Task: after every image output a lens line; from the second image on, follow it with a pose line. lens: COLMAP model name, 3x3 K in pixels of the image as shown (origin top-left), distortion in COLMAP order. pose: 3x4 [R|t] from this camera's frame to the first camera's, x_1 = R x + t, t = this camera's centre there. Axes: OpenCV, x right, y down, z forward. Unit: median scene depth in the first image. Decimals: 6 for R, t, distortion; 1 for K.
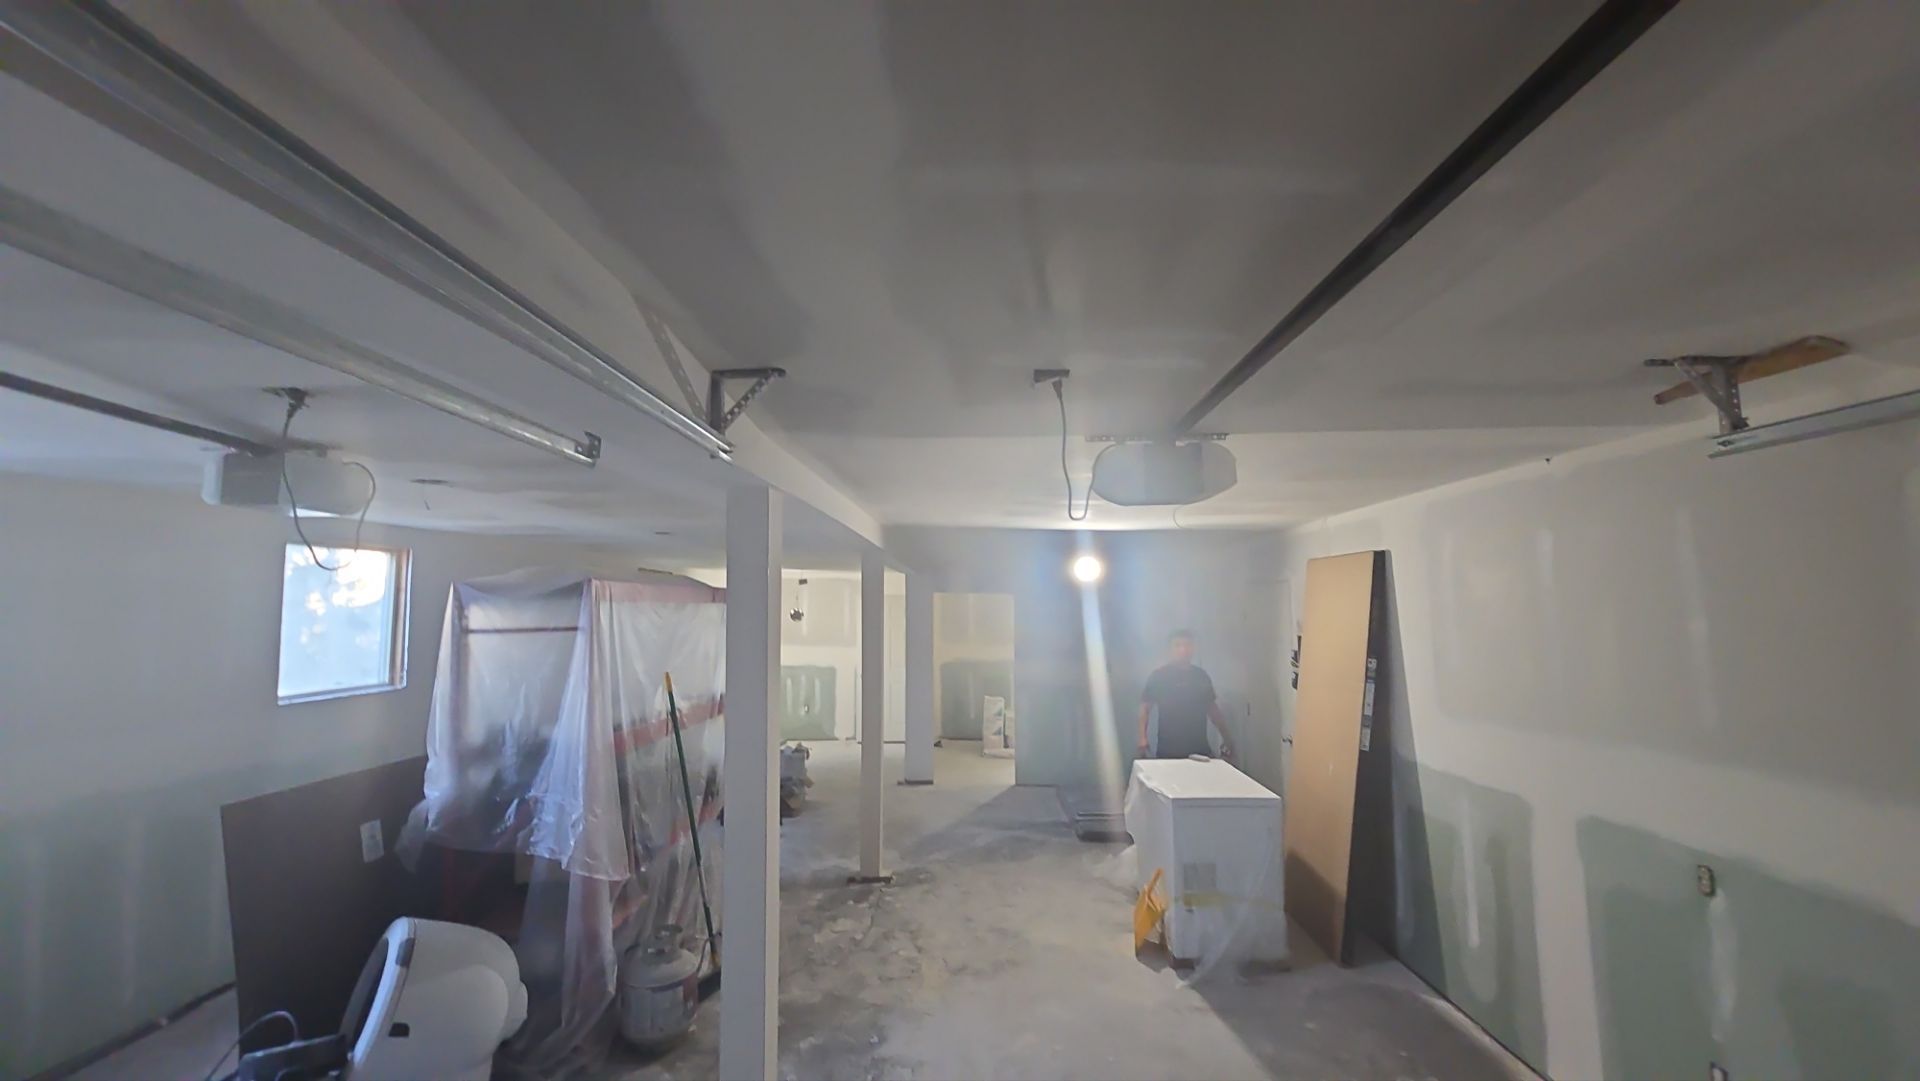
lens RADIAL K [[780.0, 0, 974.3], [0, 780.0, 538.5], [0, 0, 1]] dist [0.004576, -0.005770]
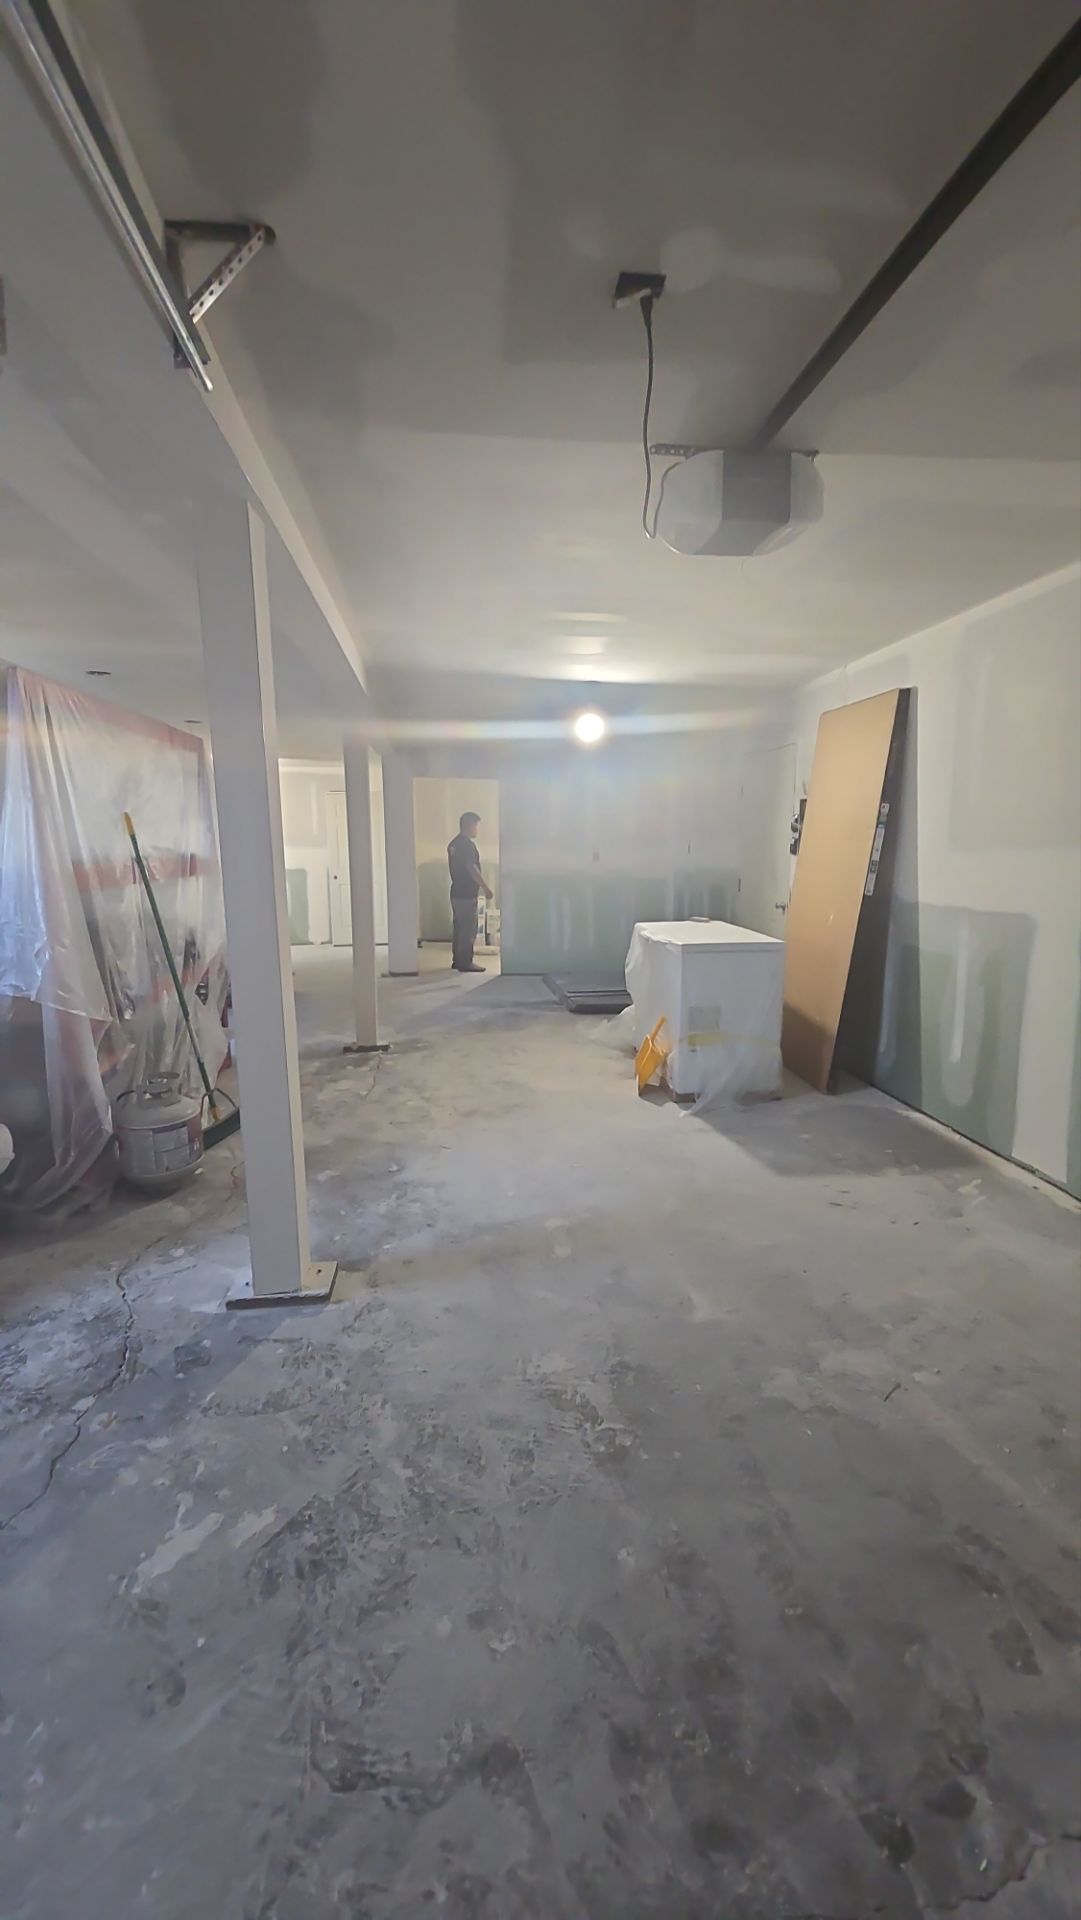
lens RADIAL K [[780.0, 0, 543.5], [0, 780.0, 965.4], [0, 0, 1]] dist [0.004576, -0.005770]
pose [[0.990960, -0.022668, 0.132230, -0.058629], [-0.010318, 0.969826, 0.243581, 0.132445], [-0.133762, -0.242743, 0.960824, 0.071697]]
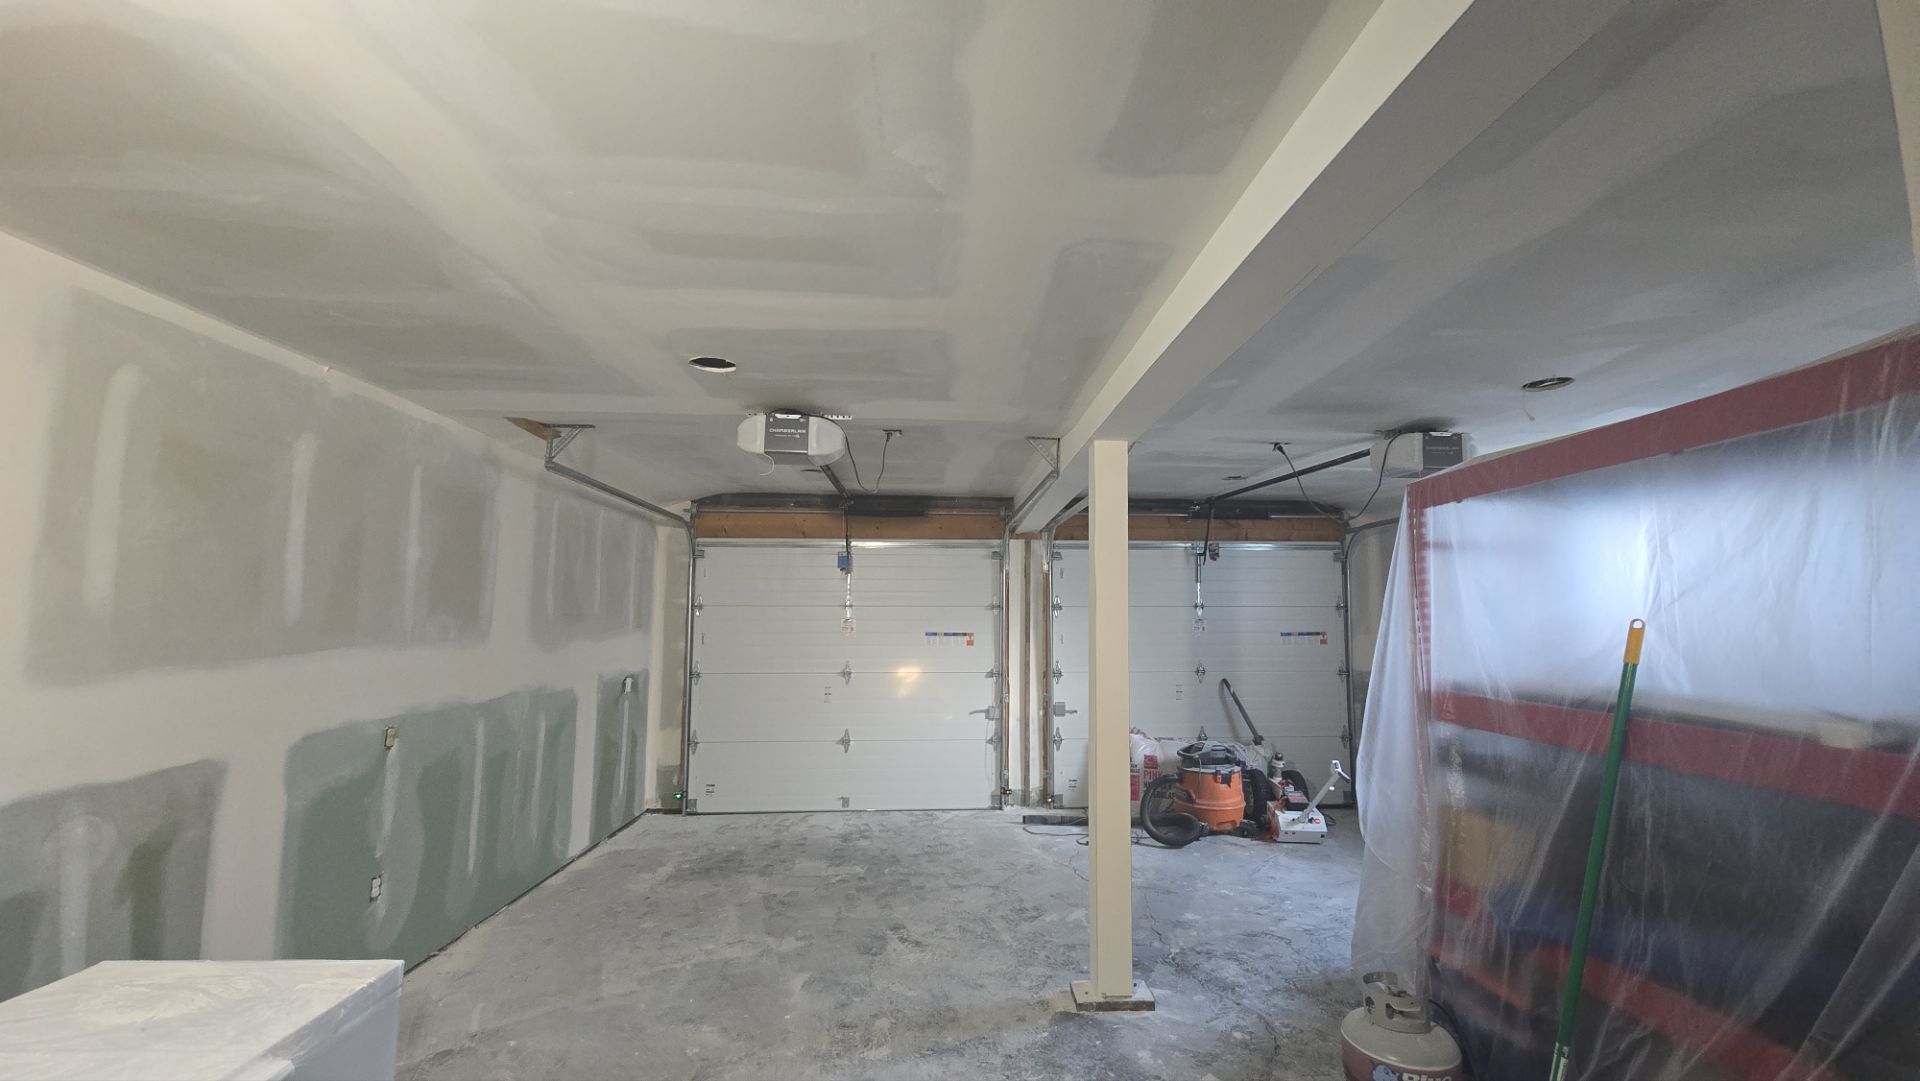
lens RADIAL K [[780.0, 0, 954.3], [0, 780.0, 538.7], [0, 0, 1]] dist [0.004576, -0.005770]
pose [[-0.999340, -0.004580, -0.036040, 0.007330], [0.002205, 0.982541, -0.186032, 0.231766], [0.036262, -0.185988, -0.981883, 1.598754]]
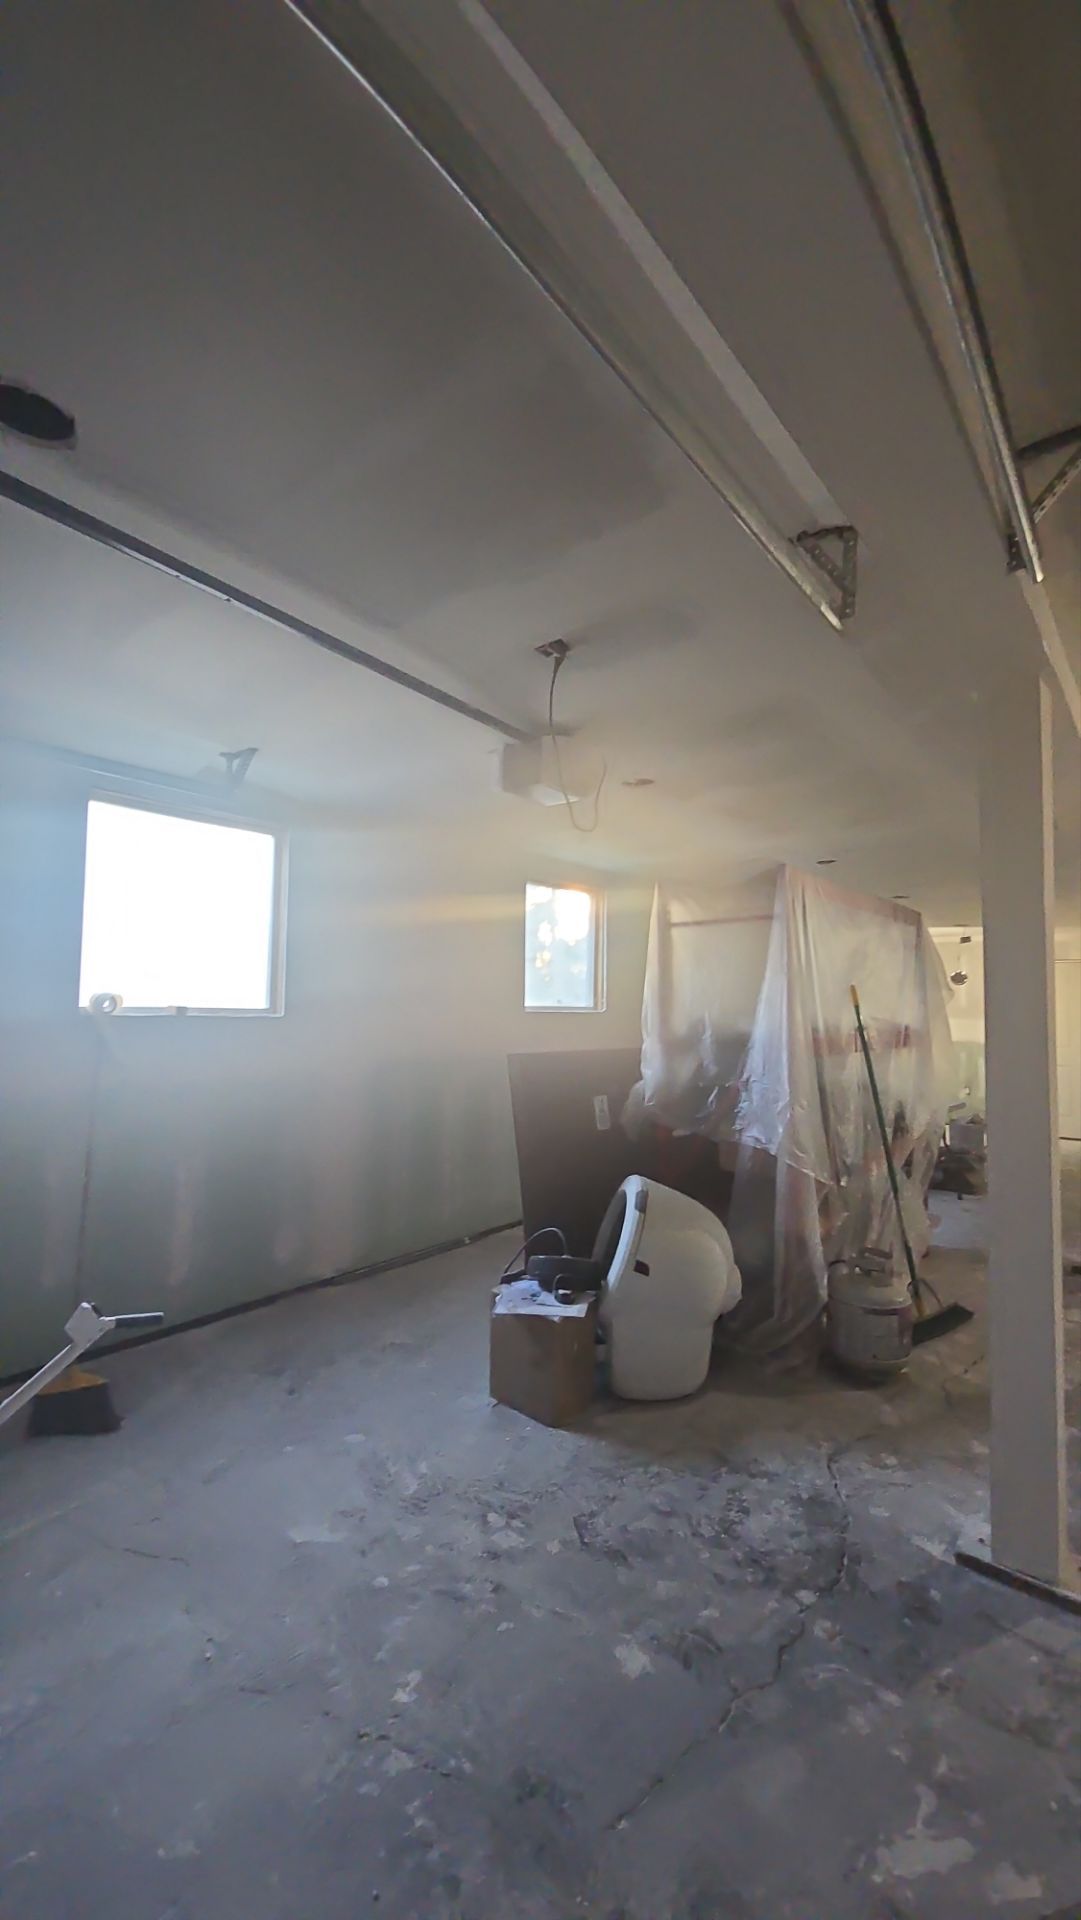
lens RADIAL K [[780.0, 0, 533.3], [0, 780.0, 964.5], [0, 0, 1]] dist [0.004576, -0.005770]
pose [[0.775354, -0.012549, -0.631402, -0.117340], [0.032906, 0.999247, 0.020549, 0.128347], [0.630669, -0.036710, 0.775183, 0.062187]]
